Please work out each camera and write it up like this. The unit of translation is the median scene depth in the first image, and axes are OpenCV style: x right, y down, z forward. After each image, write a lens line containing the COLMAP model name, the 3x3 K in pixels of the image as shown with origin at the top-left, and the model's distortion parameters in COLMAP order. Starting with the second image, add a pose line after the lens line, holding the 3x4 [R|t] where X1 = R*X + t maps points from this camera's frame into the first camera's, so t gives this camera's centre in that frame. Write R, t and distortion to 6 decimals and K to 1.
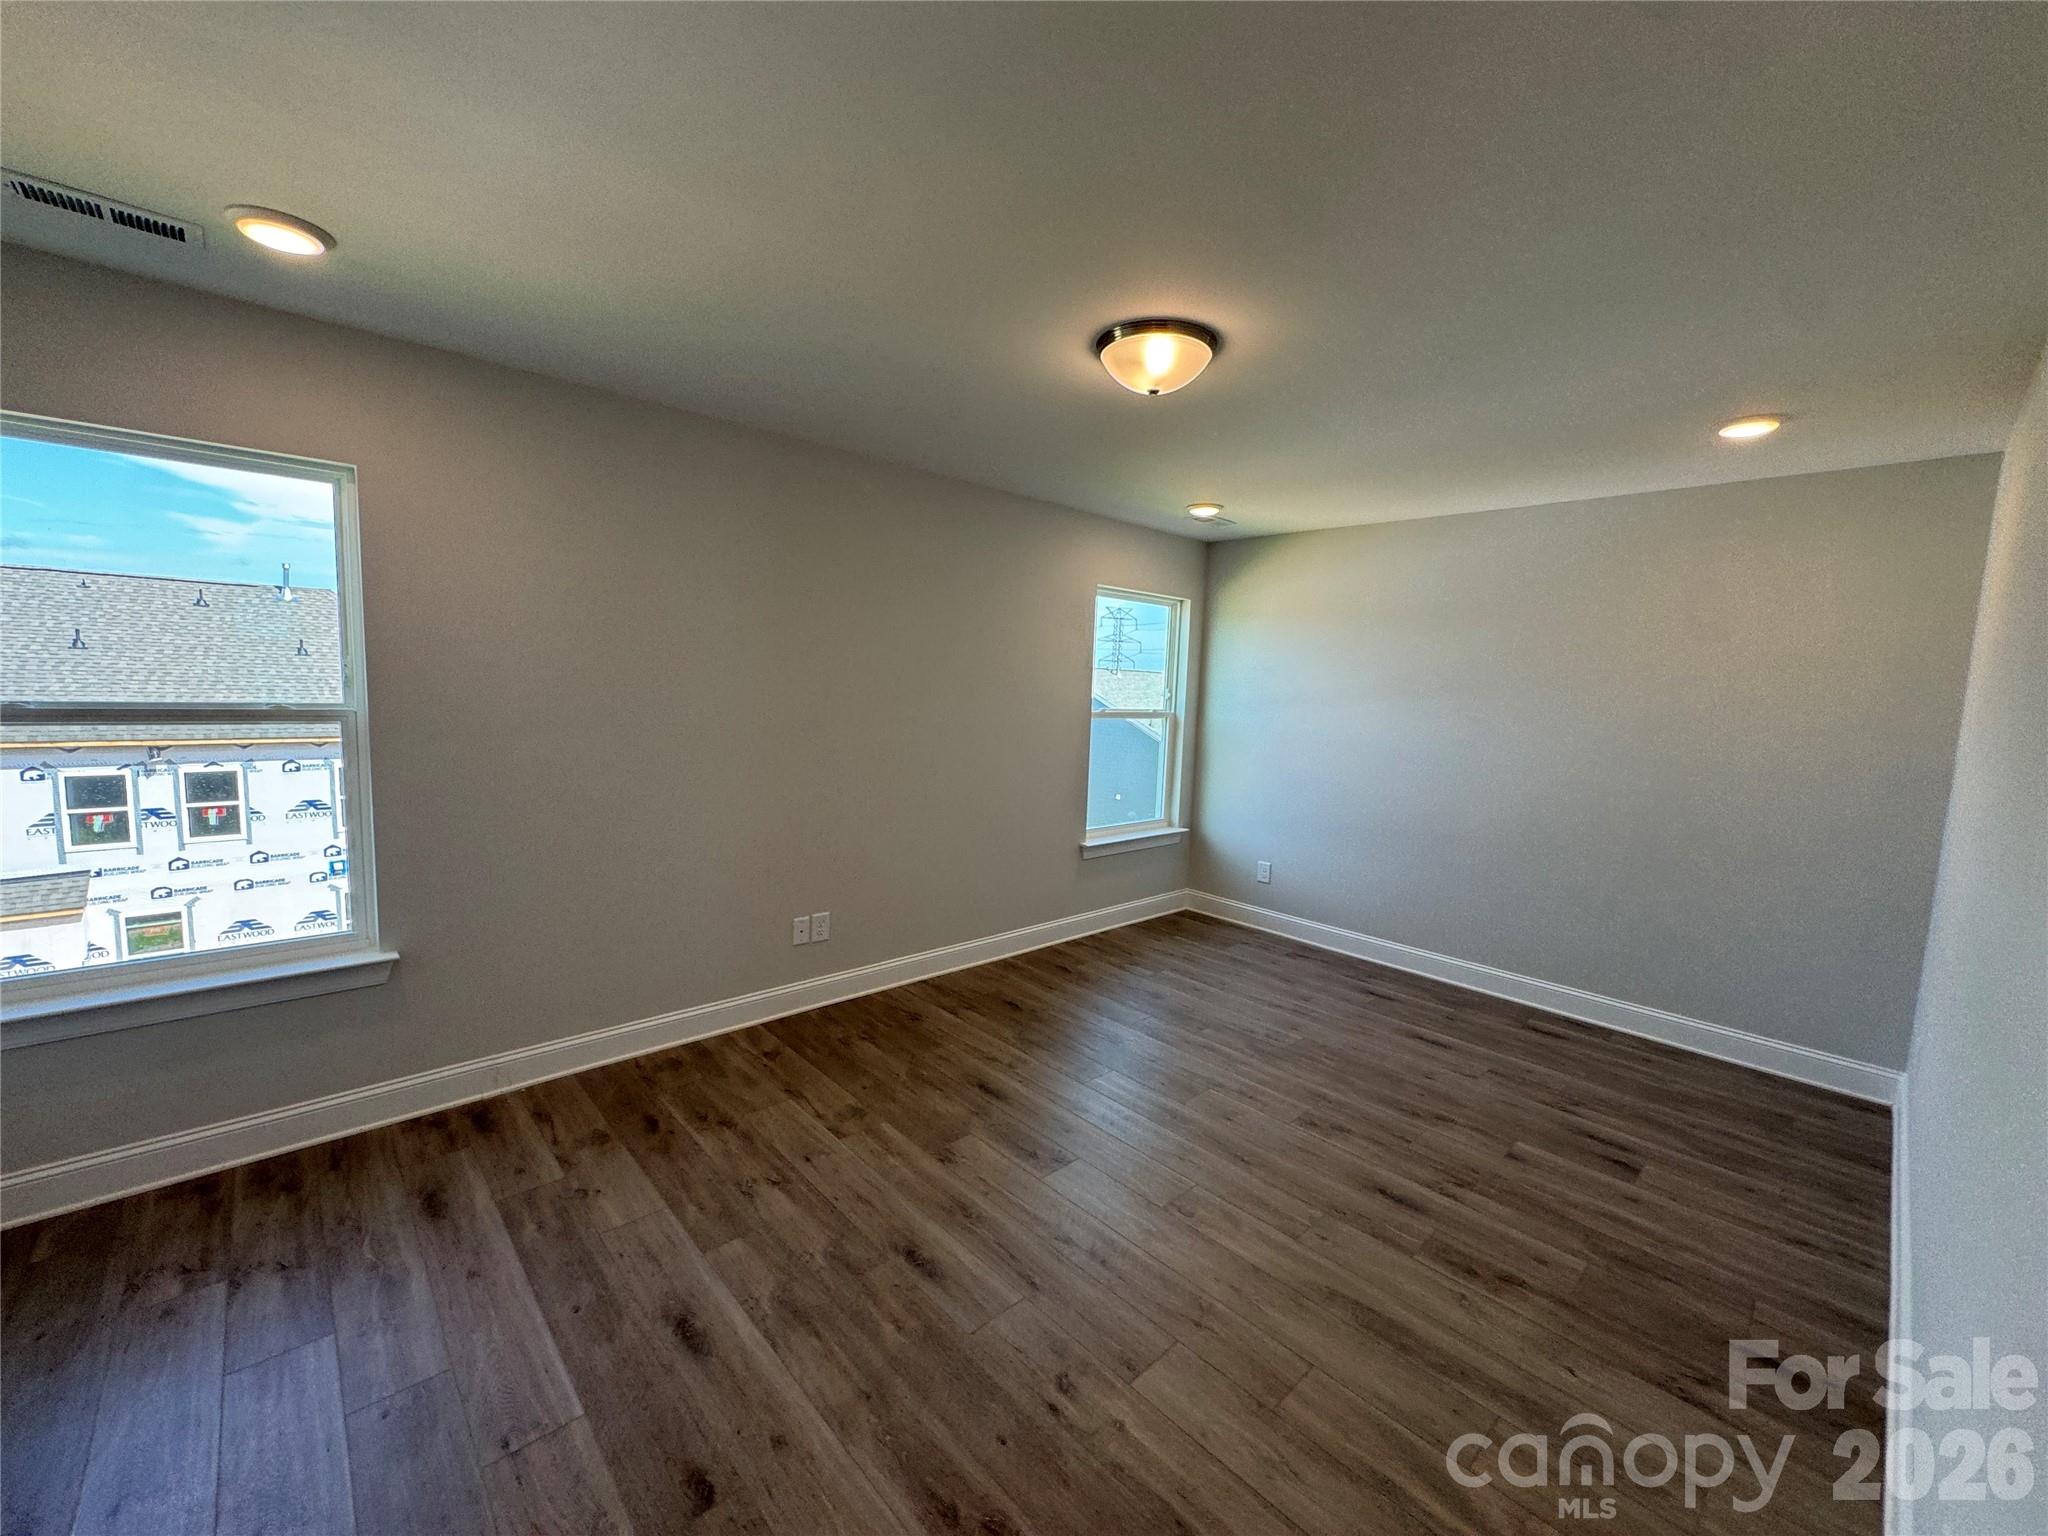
lens RADIAL K [[813.1, 0, 1026.5], [0, 813.1, 771.6], [0, 0, 1]] dist [-0.004916, 0.000463]
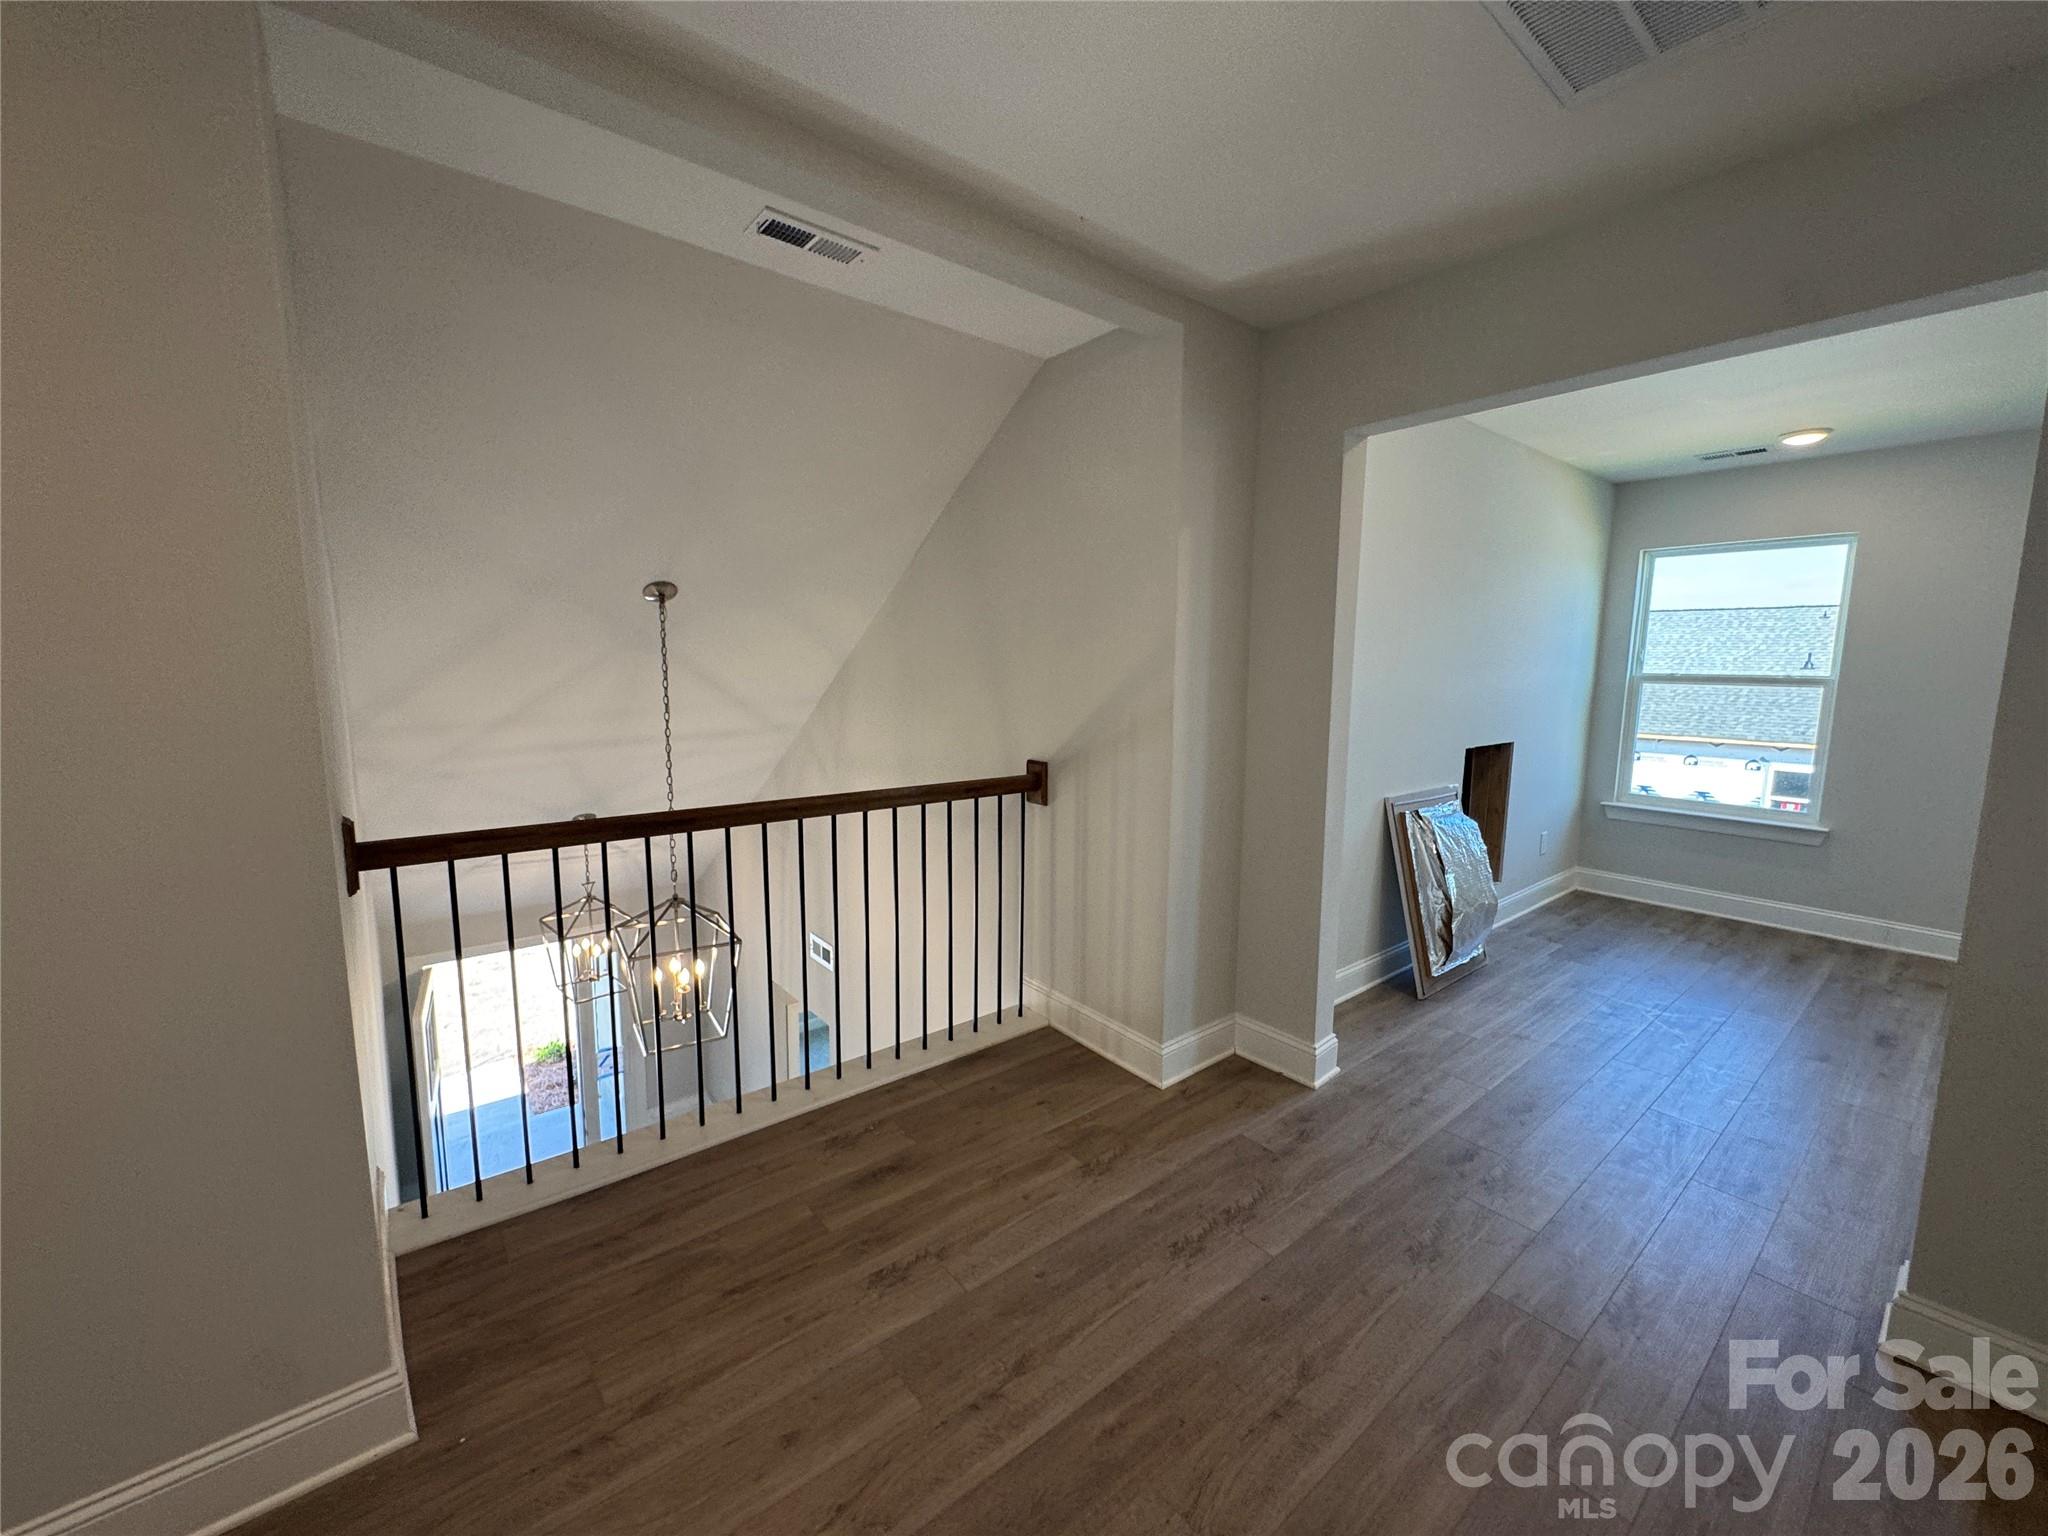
lens RADIAL K [[813.1, 0, 1023.1], [0, 813.1, 765.4], [0, 0, 1]] dist [-0.004916, 0.000463]
pose [[-0.074481, 0.086195, -0.993490, 0.962732], [-0.123447, 0.987798, 0.094956, 0.147924], [0.989552, 0.129716, -0.062932, -0.518699]]
